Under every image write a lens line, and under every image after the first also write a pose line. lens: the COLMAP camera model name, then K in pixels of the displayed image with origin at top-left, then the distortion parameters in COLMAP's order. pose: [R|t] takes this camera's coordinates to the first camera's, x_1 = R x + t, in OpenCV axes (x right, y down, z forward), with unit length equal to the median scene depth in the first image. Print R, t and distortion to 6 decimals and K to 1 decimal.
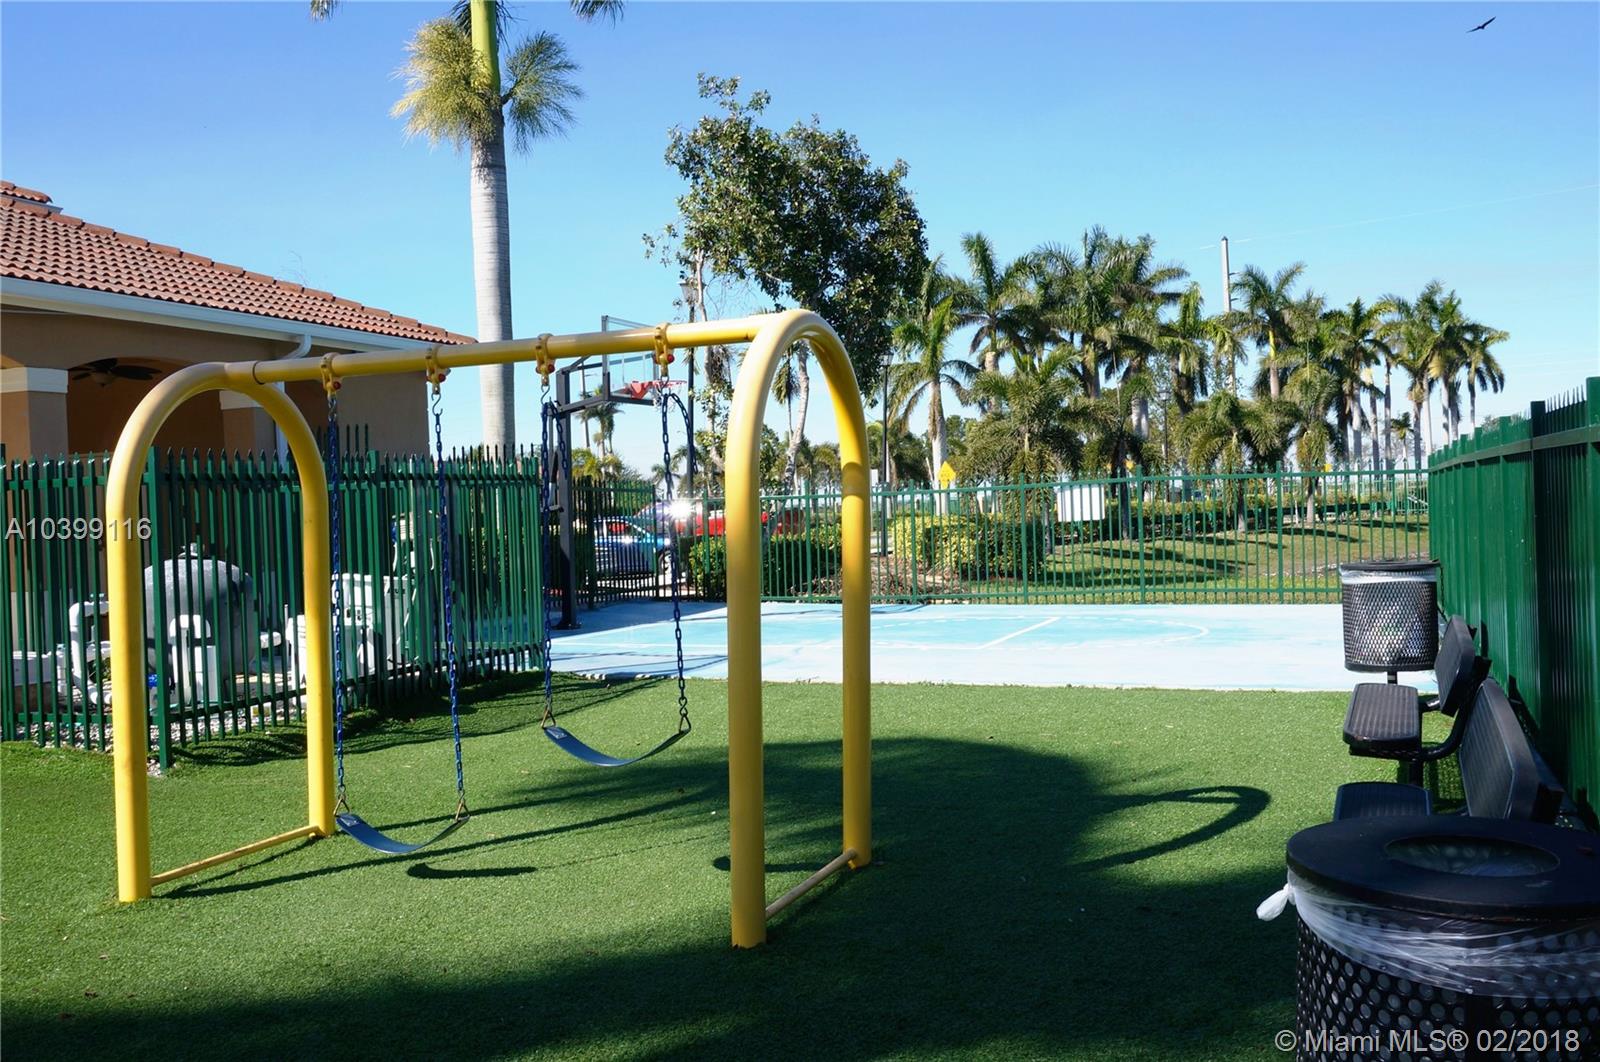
lens RADIAL K [[1506.5, 0, 800.4], [0, 1506.5, 517.1], [0, 0, 1]] dist [0.003124, 0.007678]
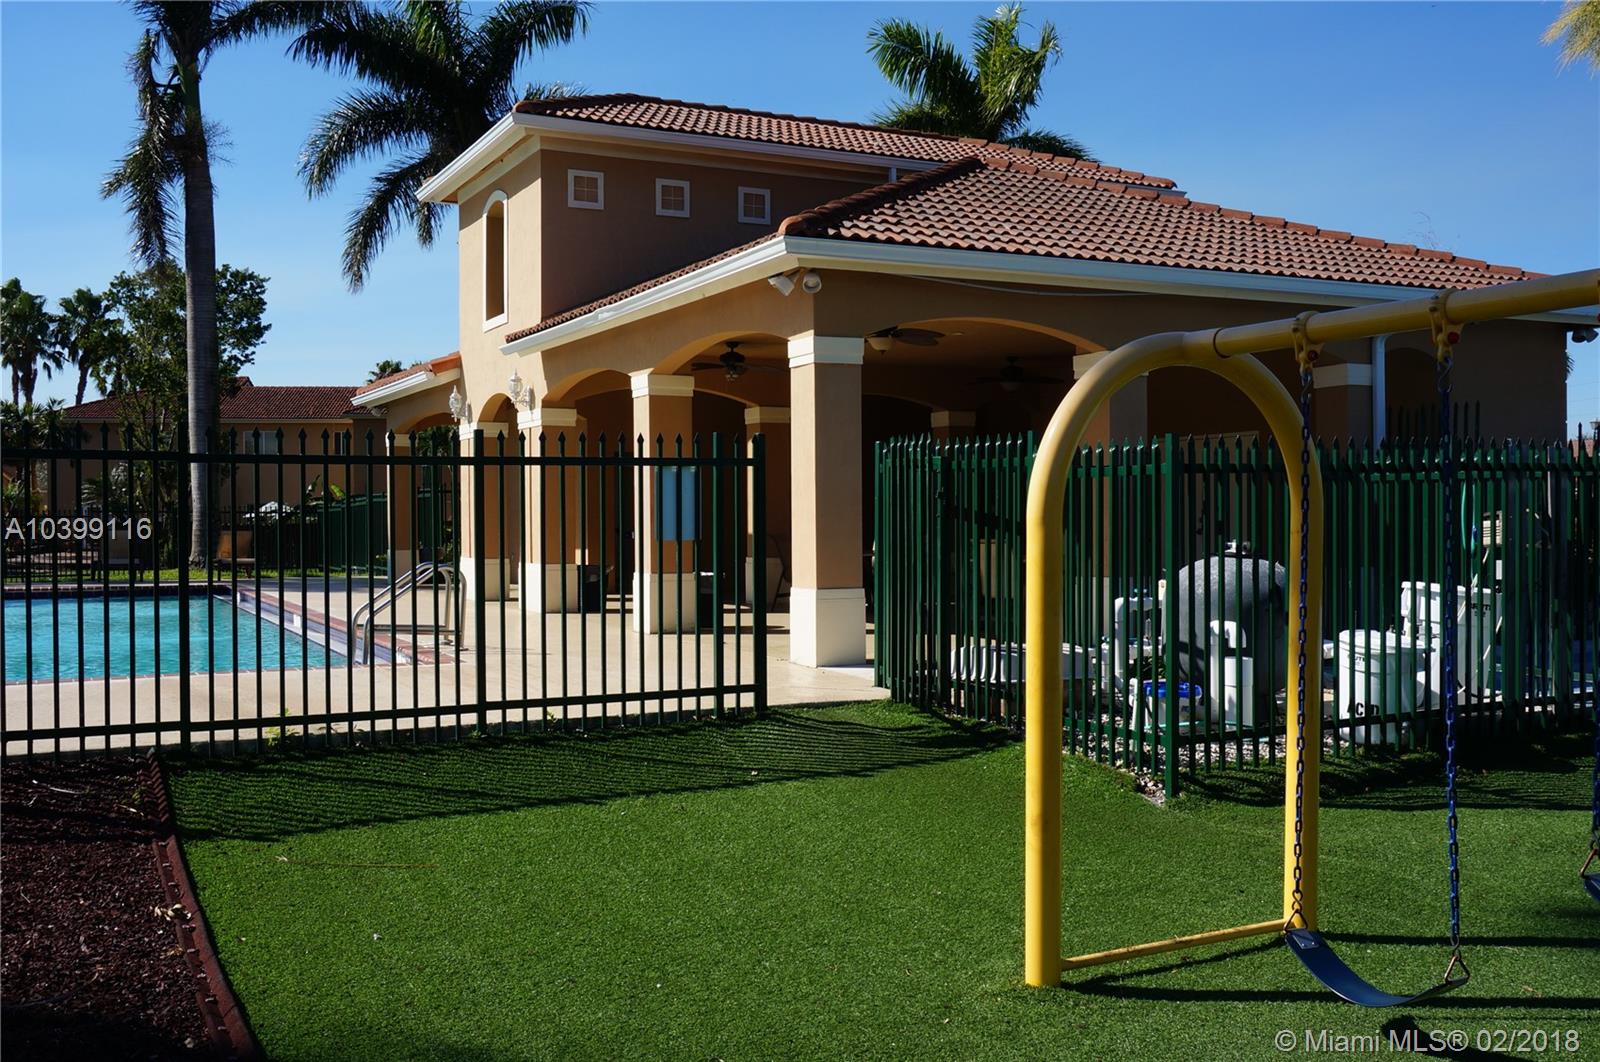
lens RADIAL K [[1506.5, 0, 800.4], [0, 1506.5, 517.1], [0, 0, 1]] dist [0.003124, 0.007678]
pose [[0.741833, 0.033318, -0.669757, 0.004646], [-0.023329, 0.999443, 0.023878, -0.011724], [0.670179, -0.002089, 0.742196, 0.170797]]
